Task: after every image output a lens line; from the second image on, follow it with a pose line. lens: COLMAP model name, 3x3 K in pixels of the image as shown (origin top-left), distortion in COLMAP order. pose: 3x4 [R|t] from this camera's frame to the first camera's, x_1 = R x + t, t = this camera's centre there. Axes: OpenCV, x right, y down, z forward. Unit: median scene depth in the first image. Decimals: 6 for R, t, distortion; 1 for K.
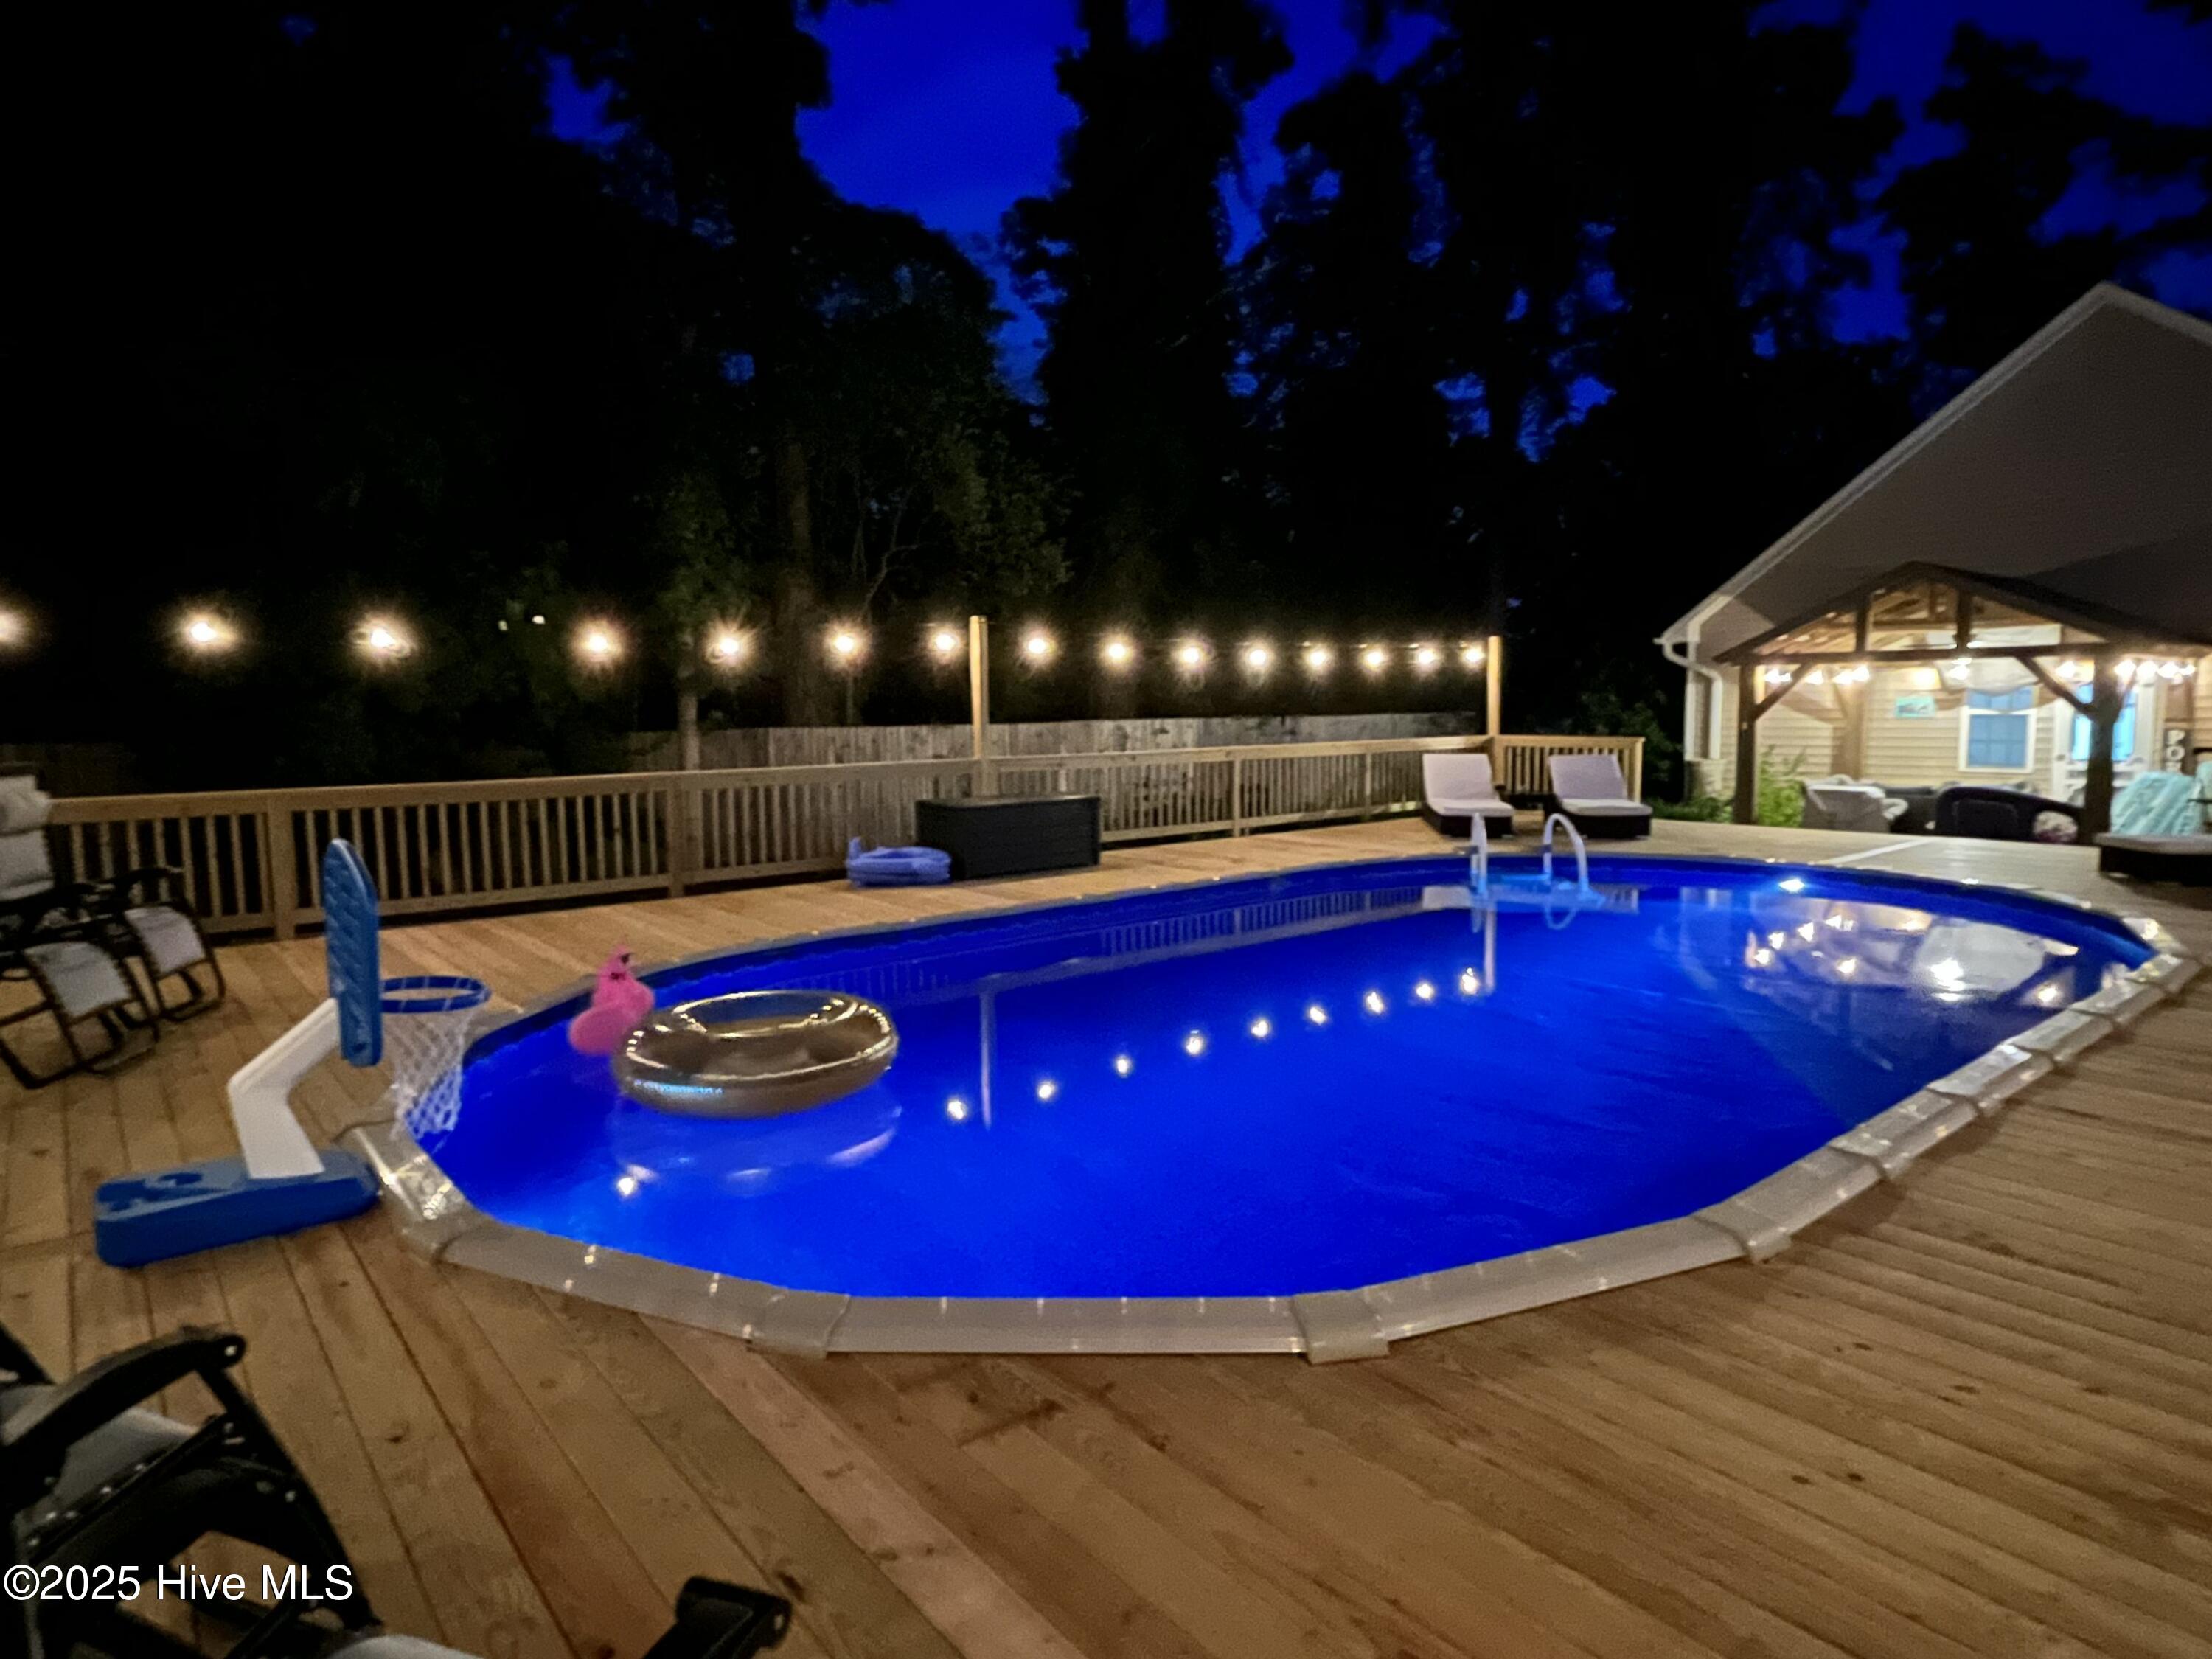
lens RADIAL K [[1272.0, 0, 1059.5], [0, 1272.0, 833.0], [0, 0, 1]] dist [0.000306, -0.000870]
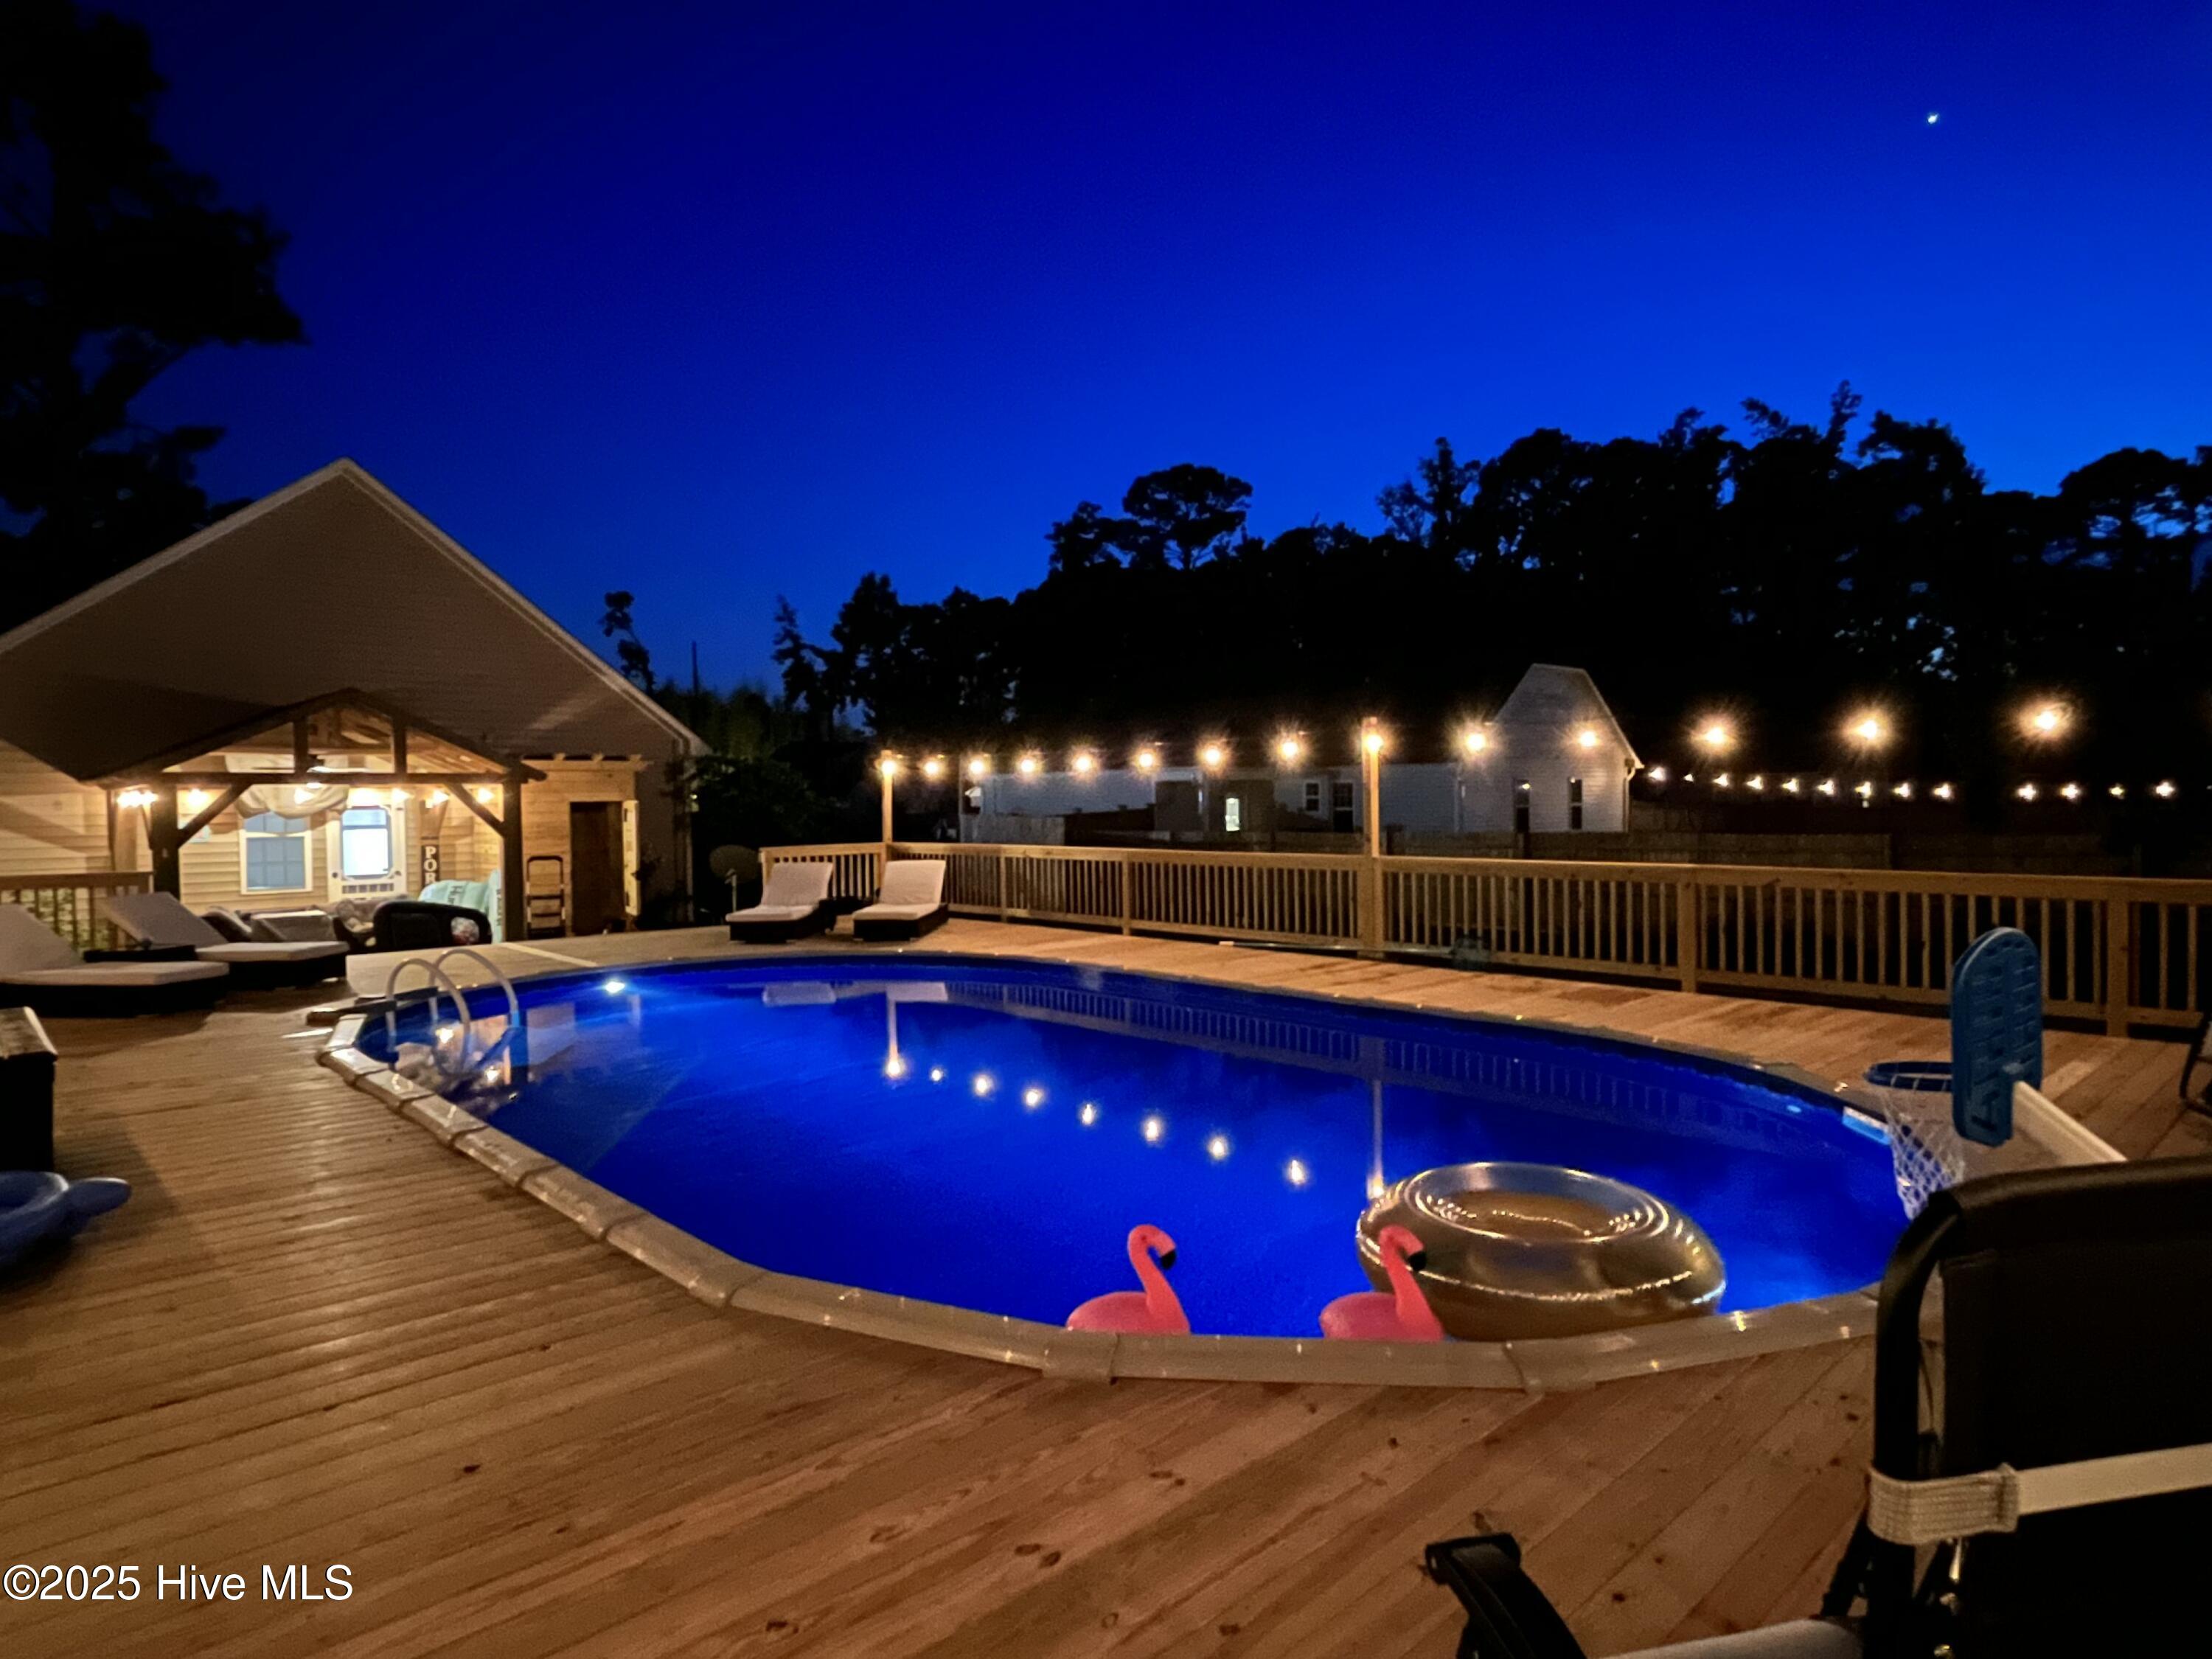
lens RADIAL K [[1262.9, 0, 1106.0], [0, 1262.9, 829.5], [0, 0, 1]] dist [-0.003539, -0.001502]
pose [[-0.088513, -0.009795, 0.996027, -0.346410], [0.114359, 0.993239, 0.019930, -0.043734], [-0.989488, 0.115669, -0.086795, 0.433737]]
